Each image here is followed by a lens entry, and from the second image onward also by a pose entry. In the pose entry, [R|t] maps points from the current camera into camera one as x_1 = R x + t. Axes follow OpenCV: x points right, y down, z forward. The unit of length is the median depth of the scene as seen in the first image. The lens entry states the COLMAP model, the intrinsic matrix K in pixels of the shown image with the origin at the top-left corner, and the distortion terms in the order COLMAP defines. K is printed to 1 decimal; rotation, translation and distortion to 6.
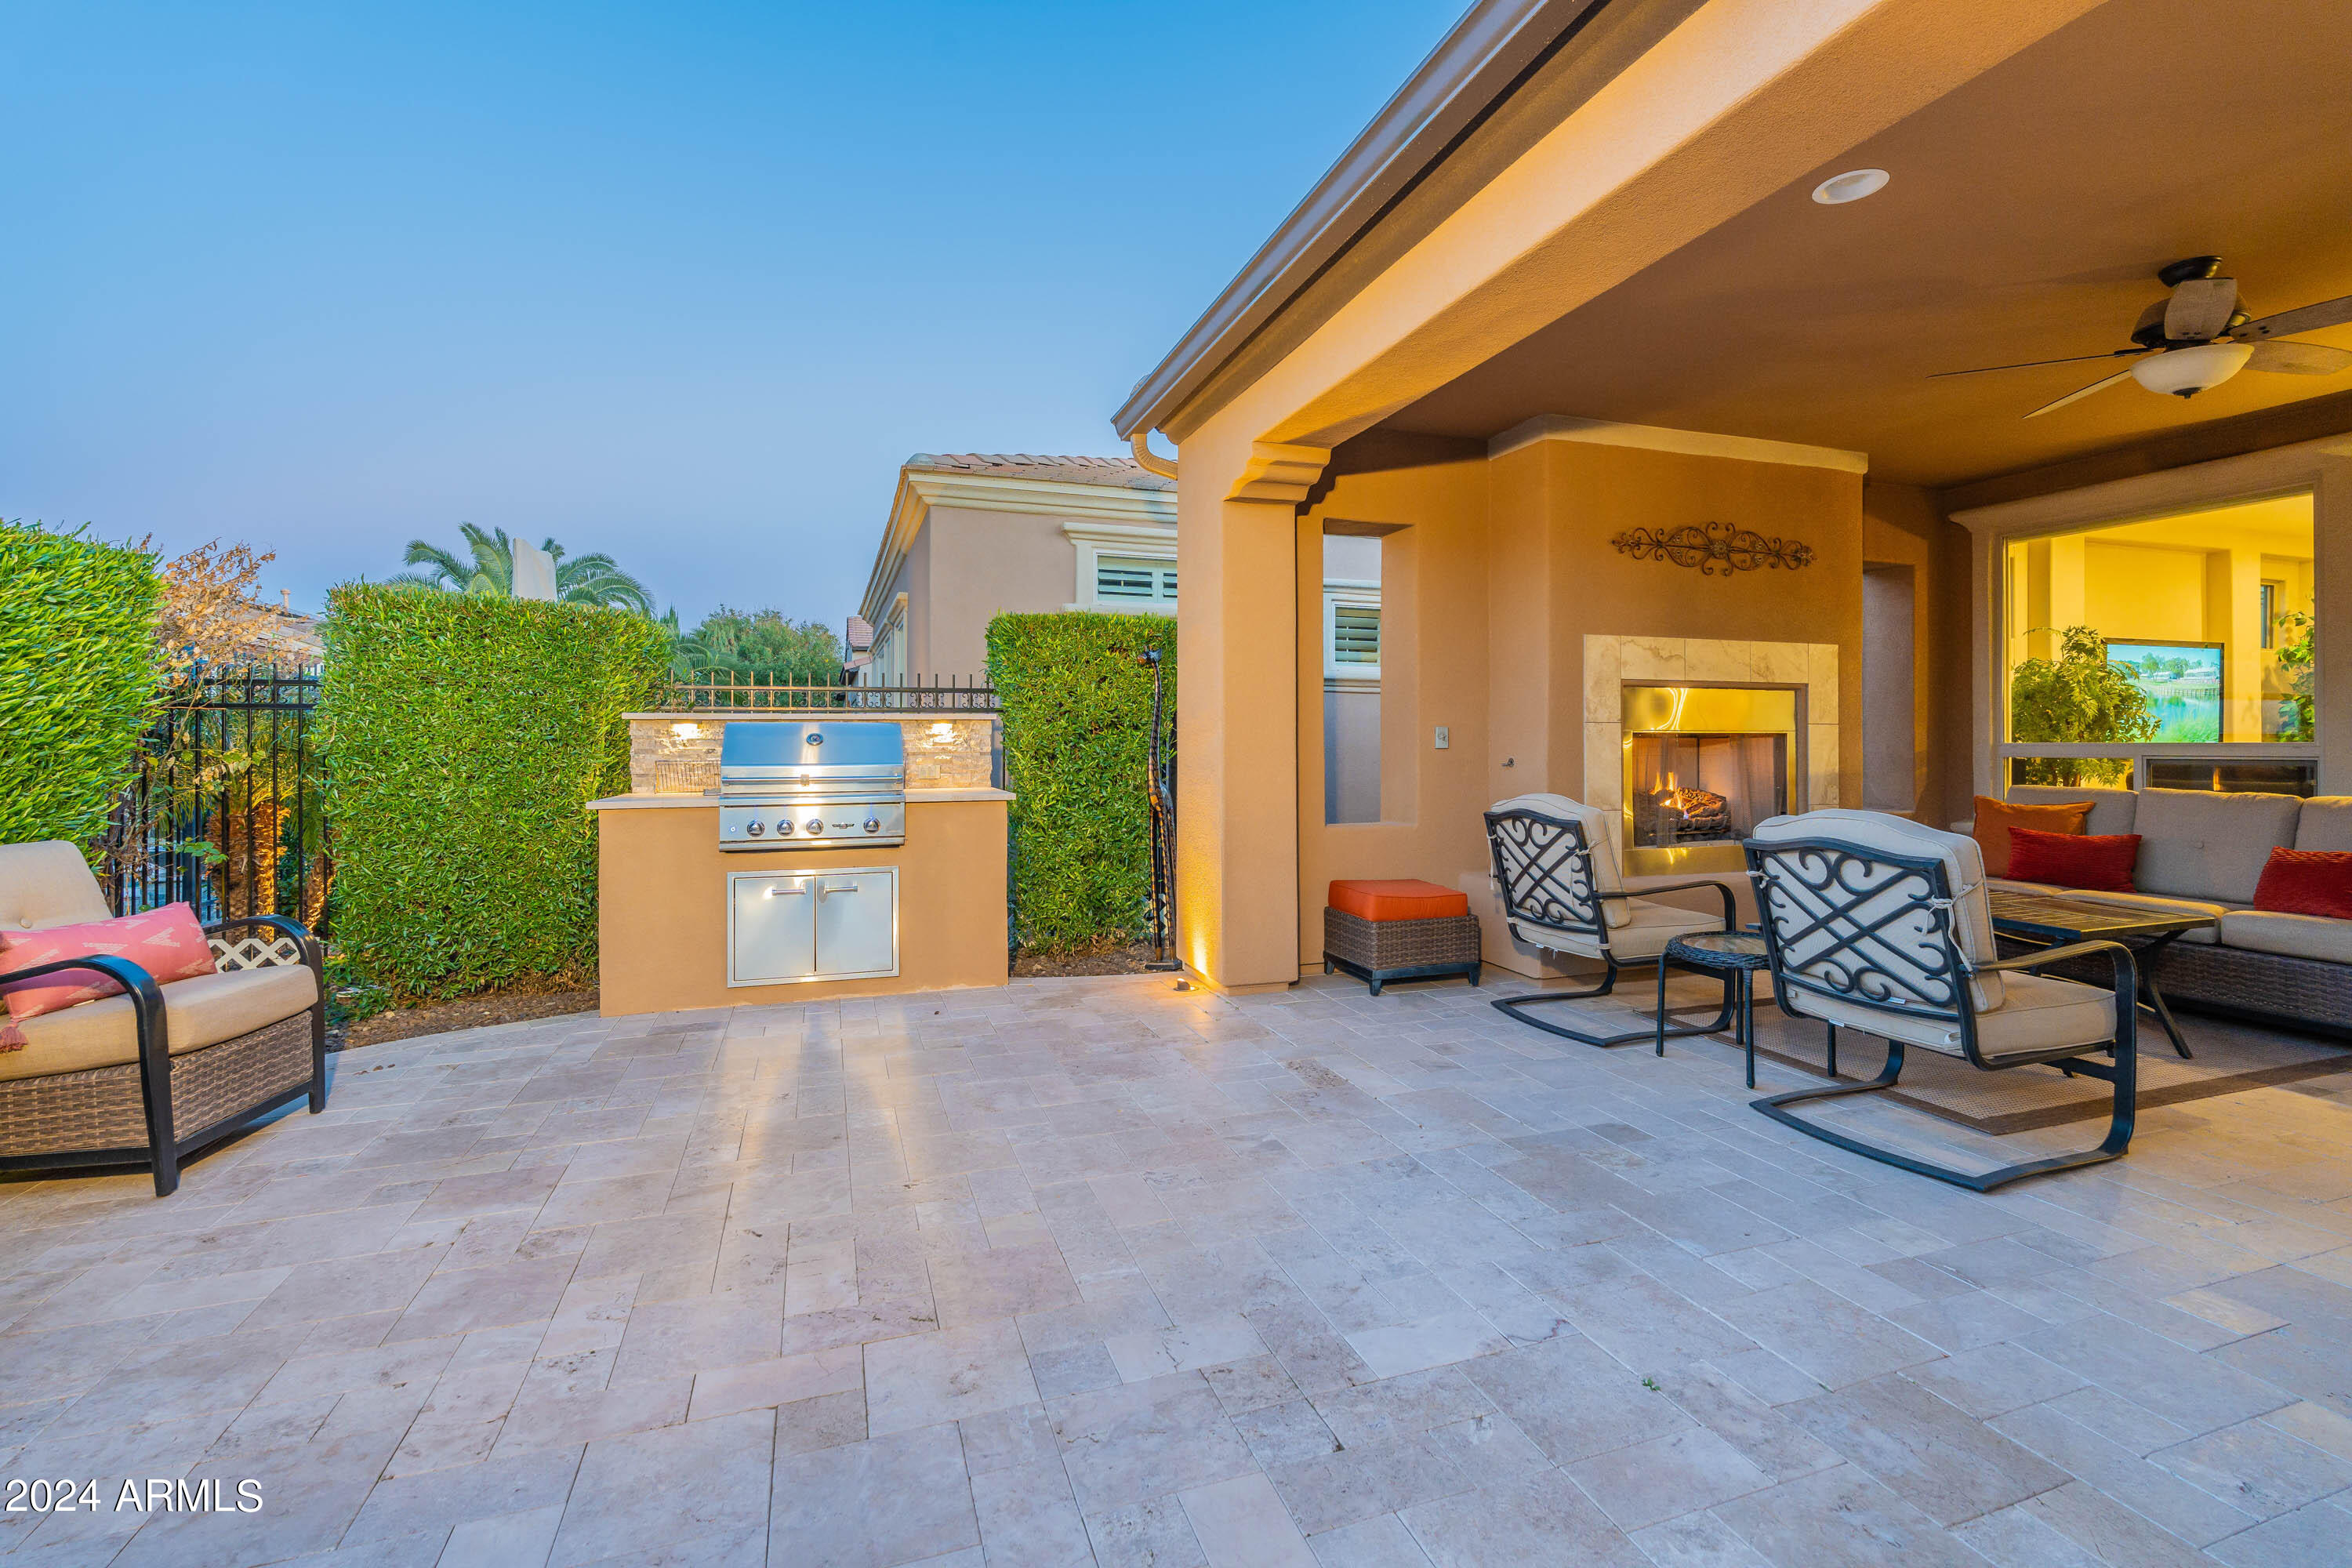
lens RADIAL K [[1041.4, 0, 1177.4], [0, 1041.4, 749.5], [0, 0, 1]] dist [-0.002897, -0.000352]
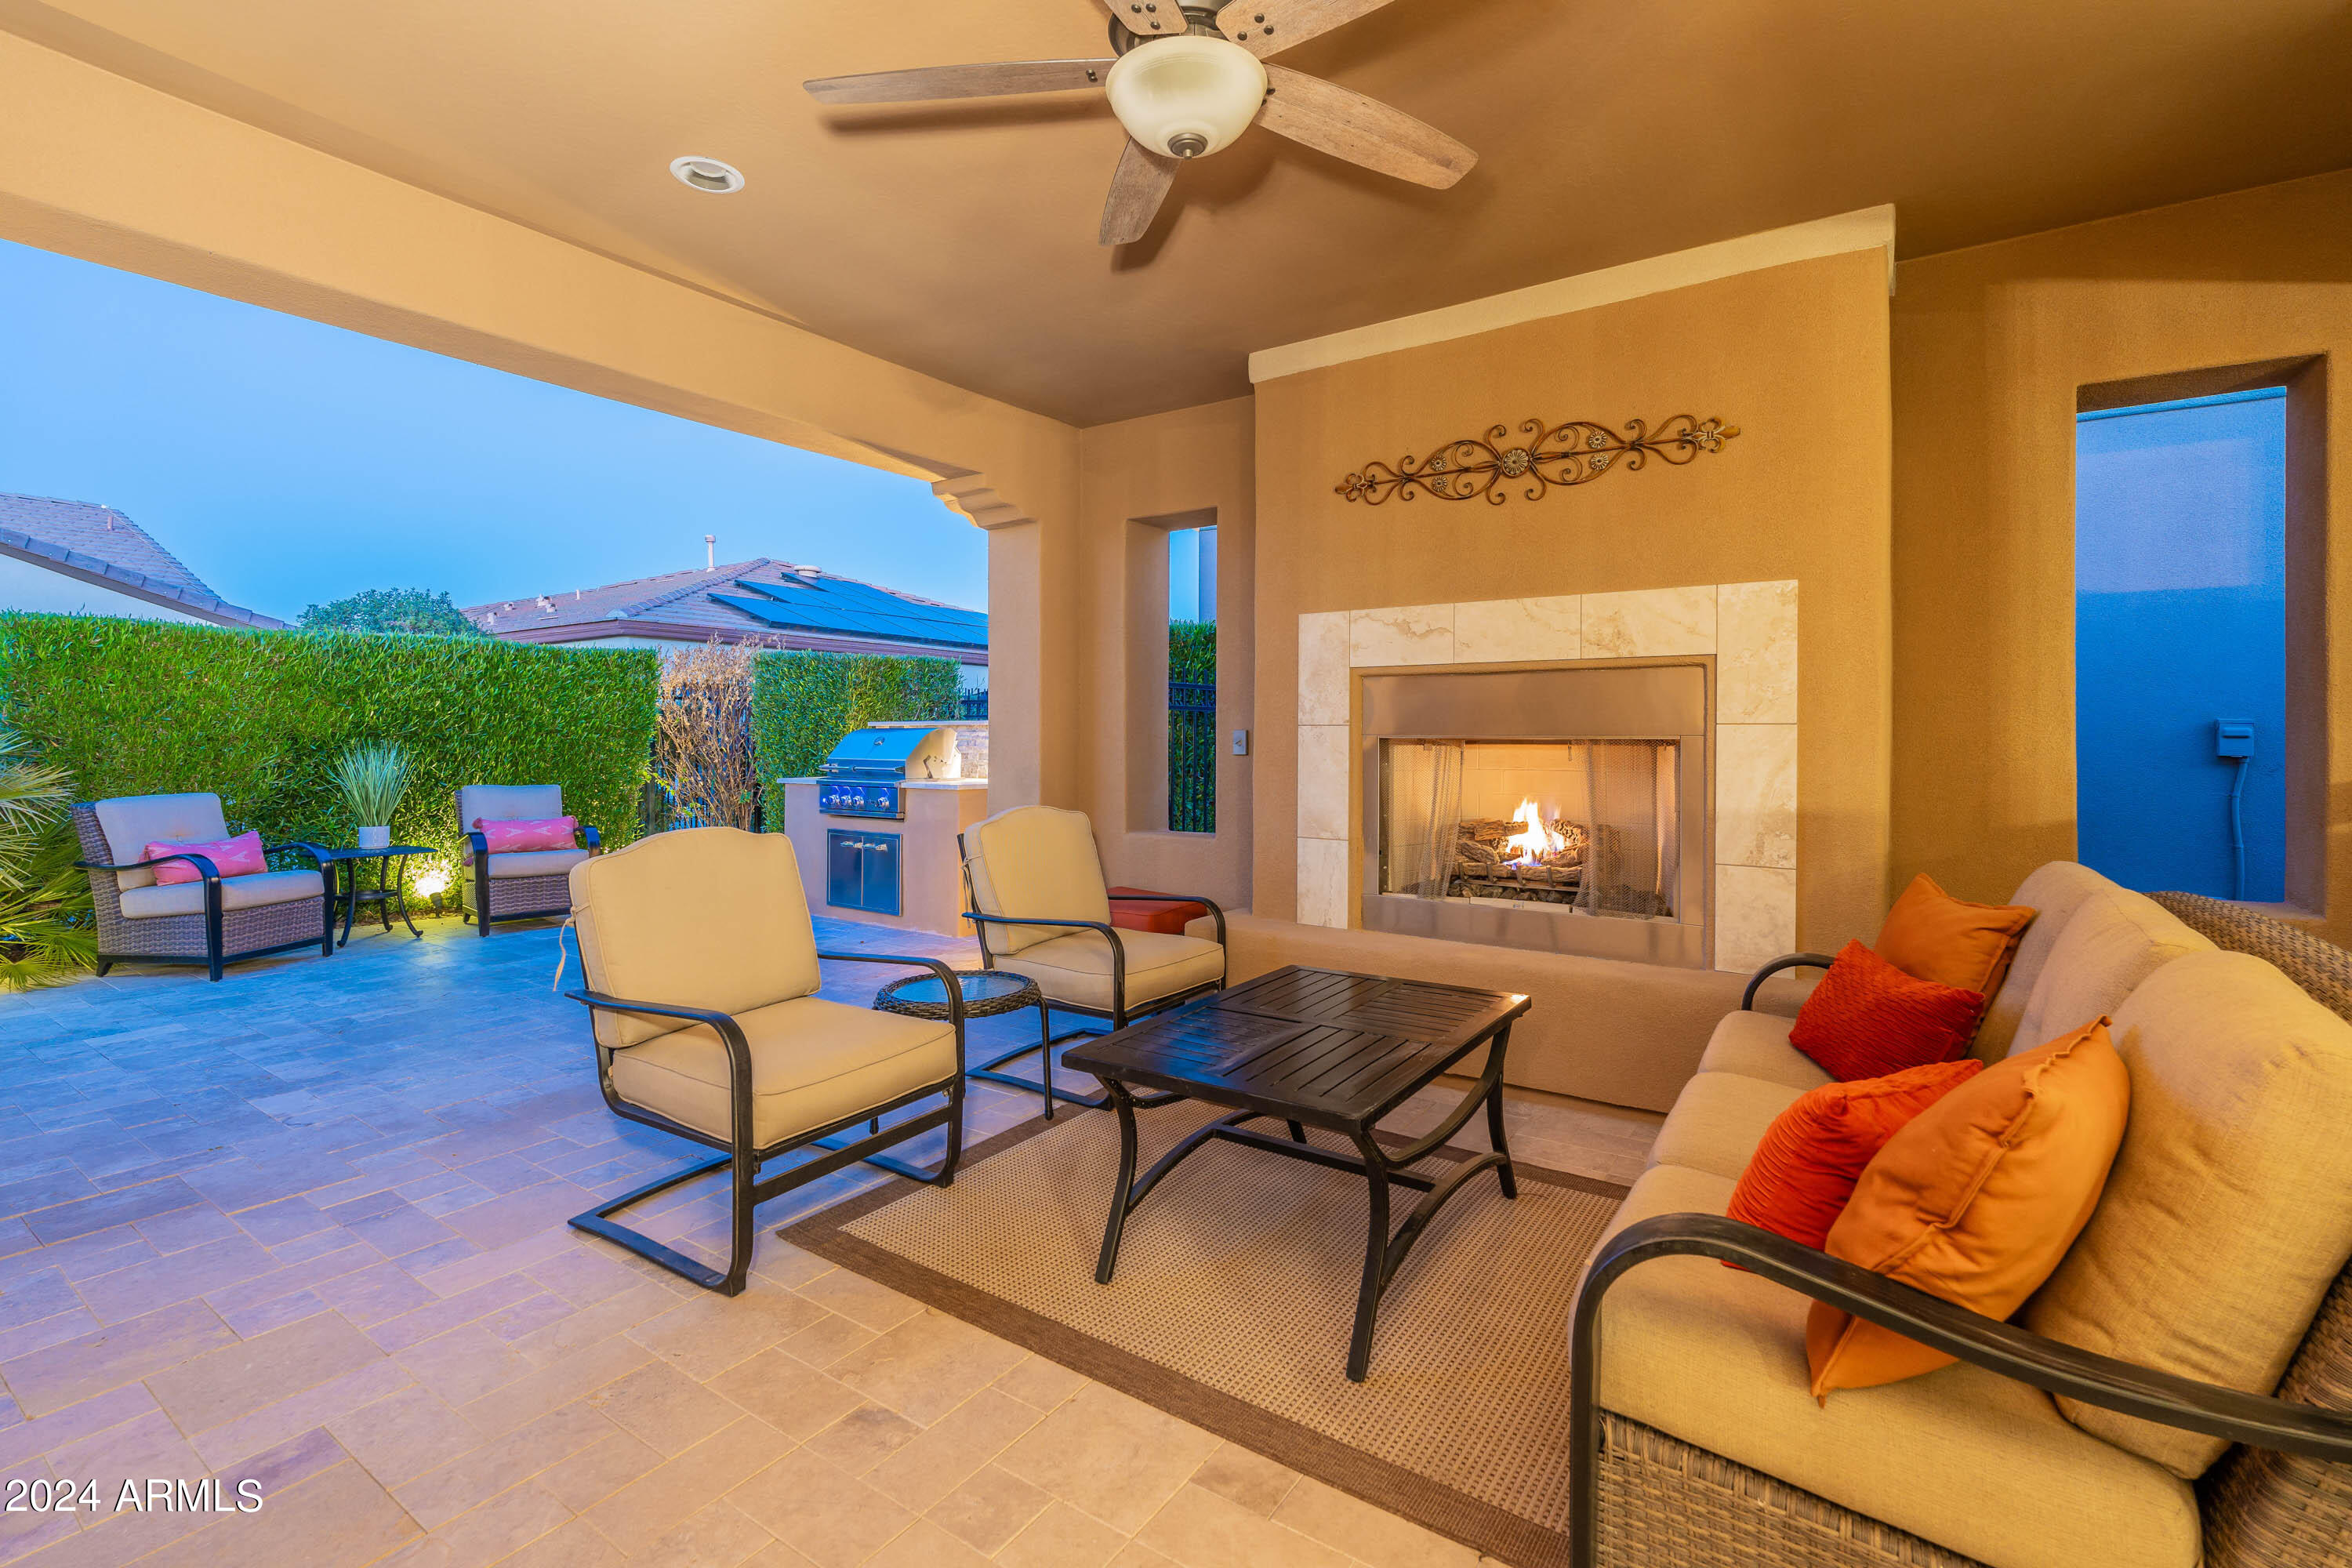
lens RADIAL K [[1044.2, 0, 1175.1], [0, 1044.2, 743.1], [0, 0, 1]] dist [-0.002653, 0.000186]
pose [[0.597794, 0.008699, -0.801602, 1.257570], [-0.006921, 0.999960, 0.005690, -0.021308], [0.801620, 0.002147, 0.597831, 0.579663]]
